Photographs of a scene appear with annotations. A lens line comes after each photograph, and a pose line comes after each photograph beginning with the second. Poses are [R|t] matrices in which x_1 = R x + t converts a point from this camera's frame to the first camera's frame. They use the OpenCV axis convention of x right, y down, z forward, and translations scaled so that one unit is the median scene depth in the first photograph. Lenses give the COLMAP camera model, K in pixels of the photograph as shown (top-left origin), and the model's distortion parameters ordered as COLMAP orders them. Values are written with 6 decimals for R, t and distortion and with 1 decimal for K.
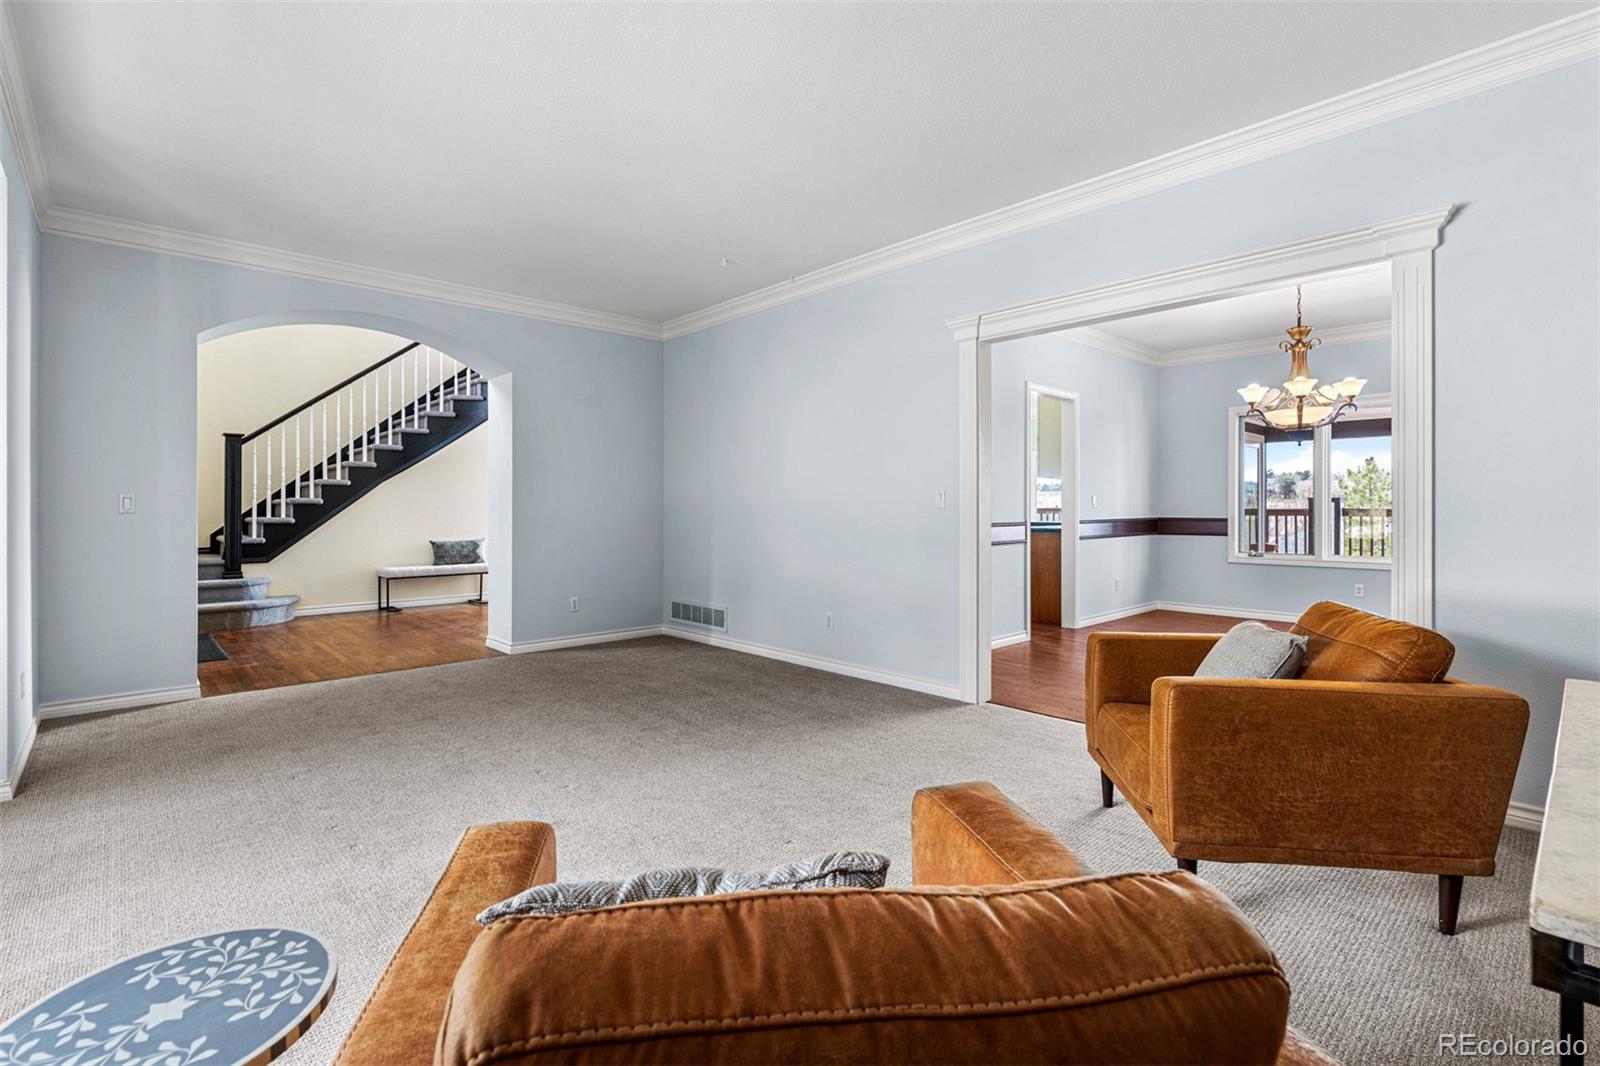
lens RADIAL K [[736.5, 0, 793.6], [0, 736.5, 522.1], [0, 0, 1]] dist [-0.001557, -0.000167]
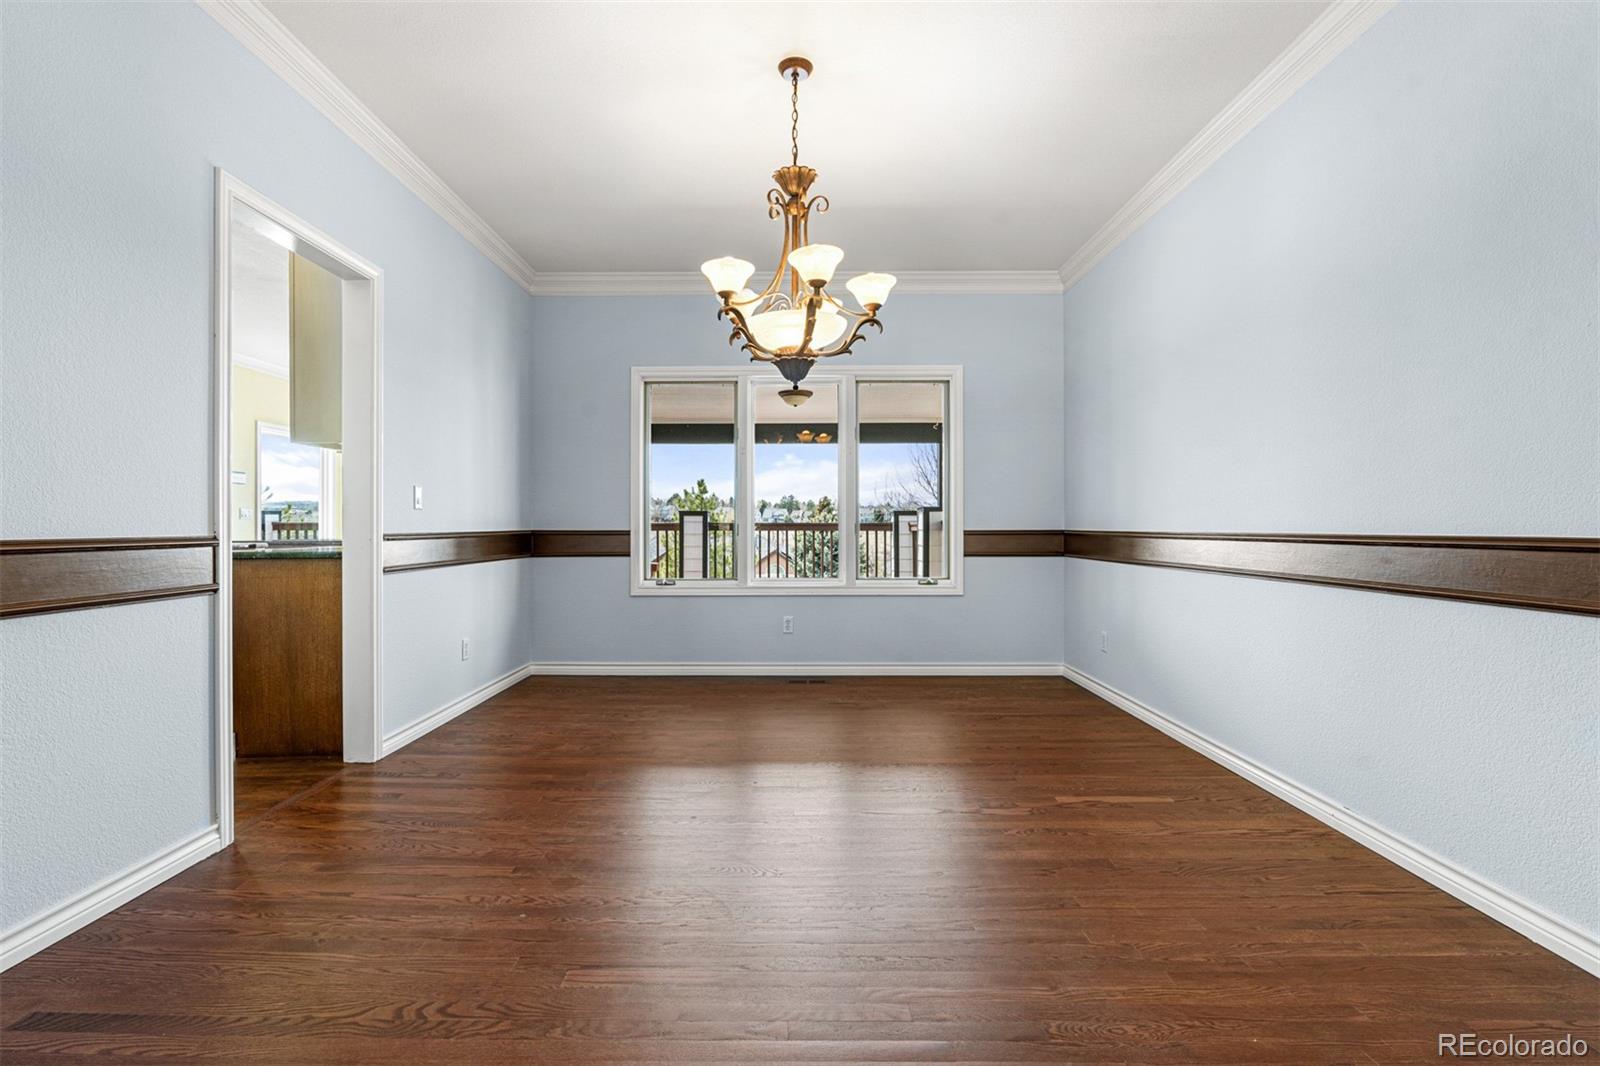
lens RADIAL K [[736.5, 0, 793.6], [0, 736.5, 522.1], [0, 0, 1]] dist [-0.001557, -0.000167]
pose [[0.684592, 0.006518, 0.728897, 0.217417], [0.011747, 0.999732, -0.019972, 0.002496], [-0.728832, 0.022235, 0.684332, 0.468329]]
